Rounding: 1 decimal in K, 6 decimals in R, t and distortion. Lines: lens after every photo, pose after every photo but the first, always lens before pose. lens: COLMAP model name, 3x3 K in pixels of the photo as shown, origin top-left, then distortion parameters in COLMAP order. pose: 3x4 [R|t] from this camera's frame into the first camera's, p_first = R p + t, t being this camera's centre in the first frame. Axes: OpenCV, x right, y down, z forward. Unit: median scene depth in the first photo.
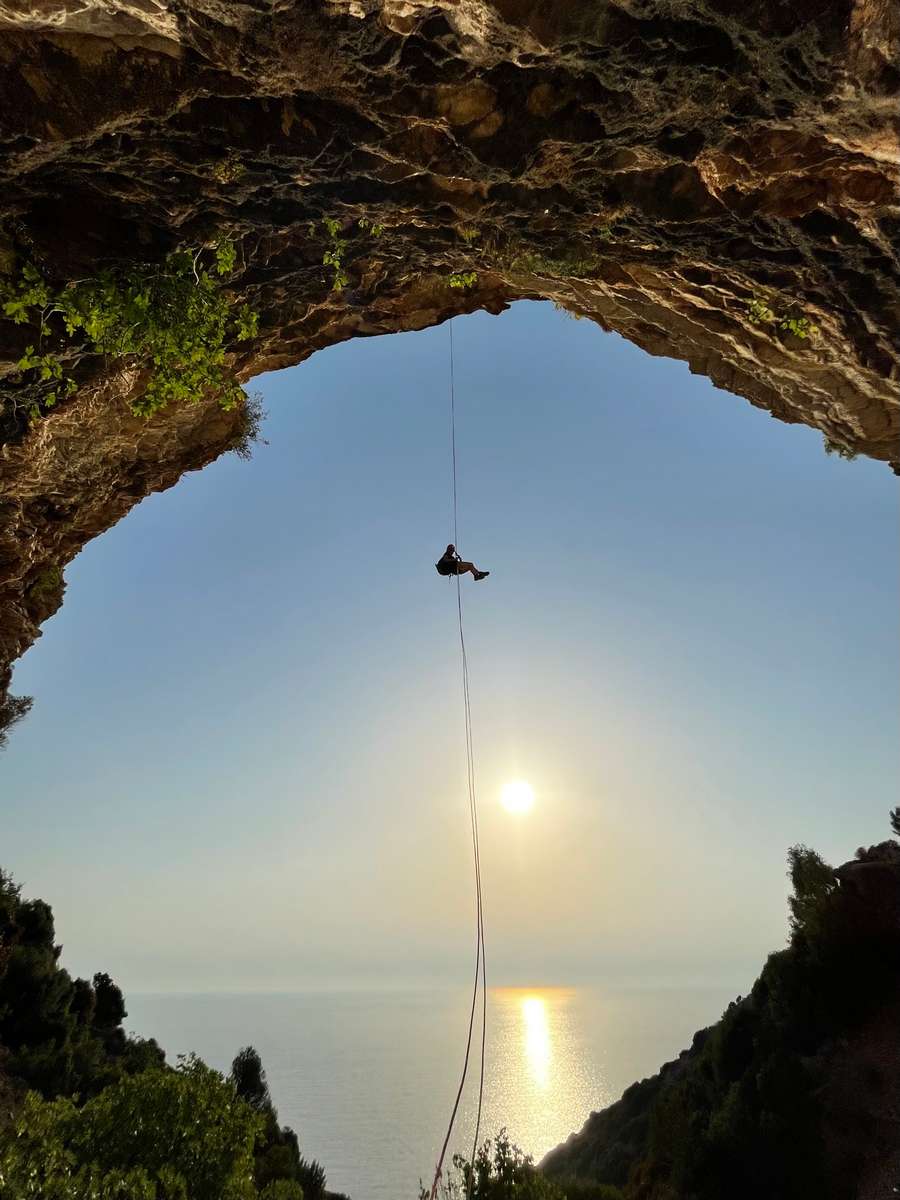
lens RADIAL K [[512.5, 0, 448.0], [0, 512.5, 603.1], [0, 0, 1]] dist [0.007711, 0.000134]
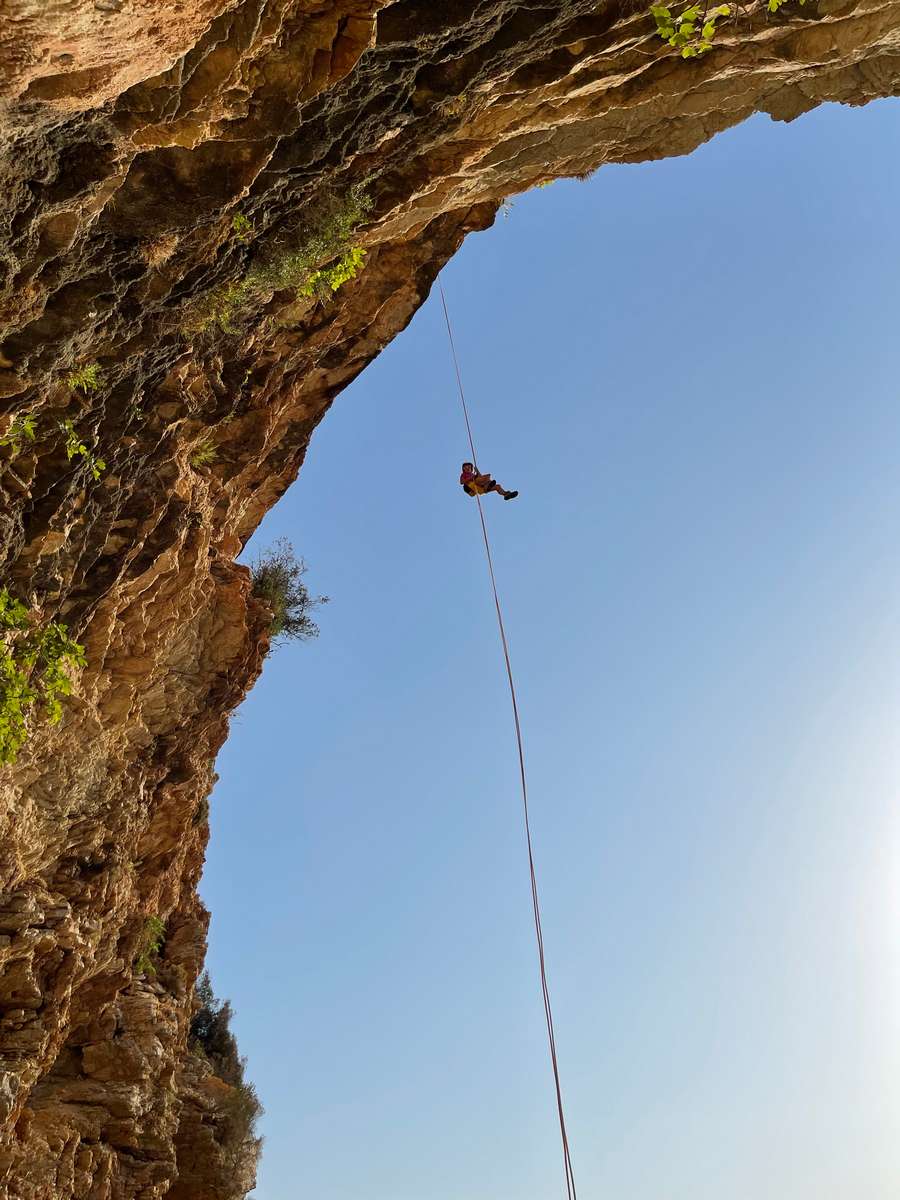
lens RADIAL K [[926.3, 0, 450.5], [0, 926.3, 603.1], [0, 0, 1]] dist [0.027261, -0.019088]
pose [[0.779086, -0.477819, -0.405850, 0.271883], [0.434659, 0.878209, -0.199552, -0.016670], [0.451771, -0.020938, 0.891888, 0.065557]]
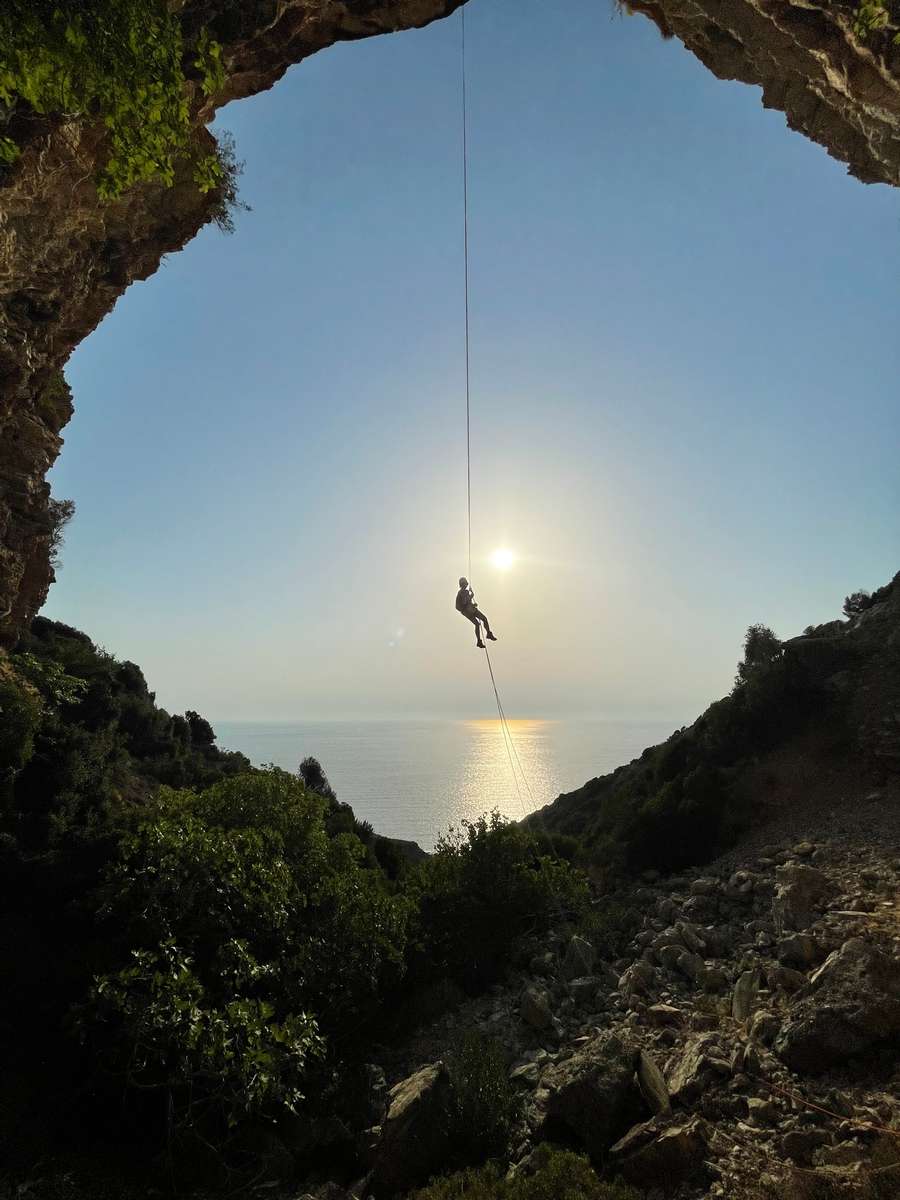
lens RADIAL K [[485.0, 0, 448.8], [0, 485.0, 596.3], [0, 0, 1]] dist [0.015634, -0.000937]
pose [[0.999837, 0.001336, -0.017980, -0.001066], [0.005738, 0.921824, 0.387565, -0.033985], [0.017092, -0.387606, 0.921667, -0.009231]]
